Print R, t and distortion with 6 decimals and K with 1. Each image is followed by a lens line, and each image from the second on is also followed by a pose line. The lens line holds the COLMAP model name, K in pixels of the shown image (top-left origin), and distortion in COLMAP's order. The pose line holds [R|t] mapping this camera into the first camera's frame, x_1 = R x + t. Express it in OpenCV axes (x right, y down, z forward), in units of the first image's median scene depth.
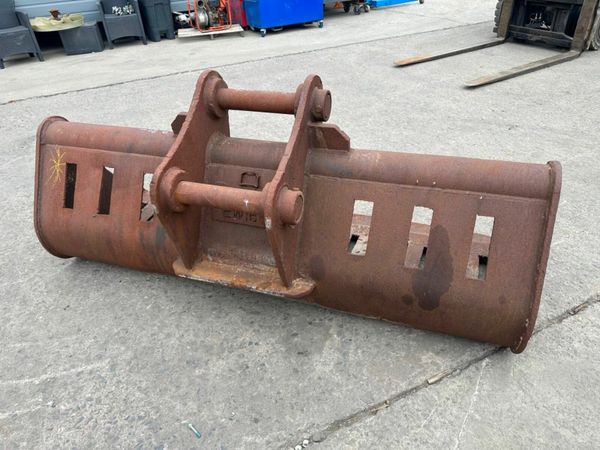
lens RADIAL K [[424.5, 0, 301.7], [0, 424.5, 223.3], [0, 0, 1]] dist [0.062790, -0.074106]
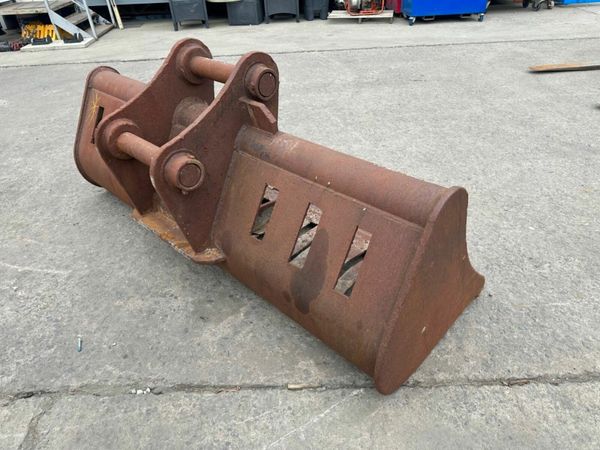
lens RADIAL K [[424.5, 0, 301.3], [0, 424.5, 222.8], [0, 0, 1]] dist [0.062790, -0.074106]
pose [[0.905362, 0.251957, -0.341815, 0.510322], [-0.243783, 0.967482, 0.067438, -0.049606], [0.347691, 0.022273, 0.937345, 0.099550]]
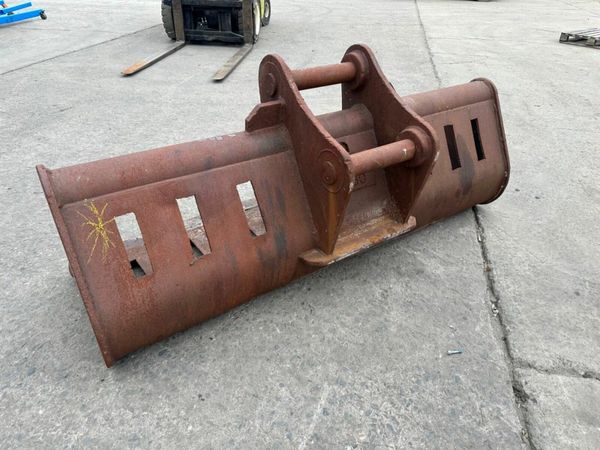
lens RADIAL K [[424.5, 0, 301.5], [0, 424.5, 222.7], [0, 0, 1]] dist [0.062790, -0.074106]
pose [[0.600149, -0.378661, 0.704583, -0.980017], [0.405462, 0.903312, 0.140099, -0.123491], [-0.689509, 0.201601, 0.695654, 0.360491]]
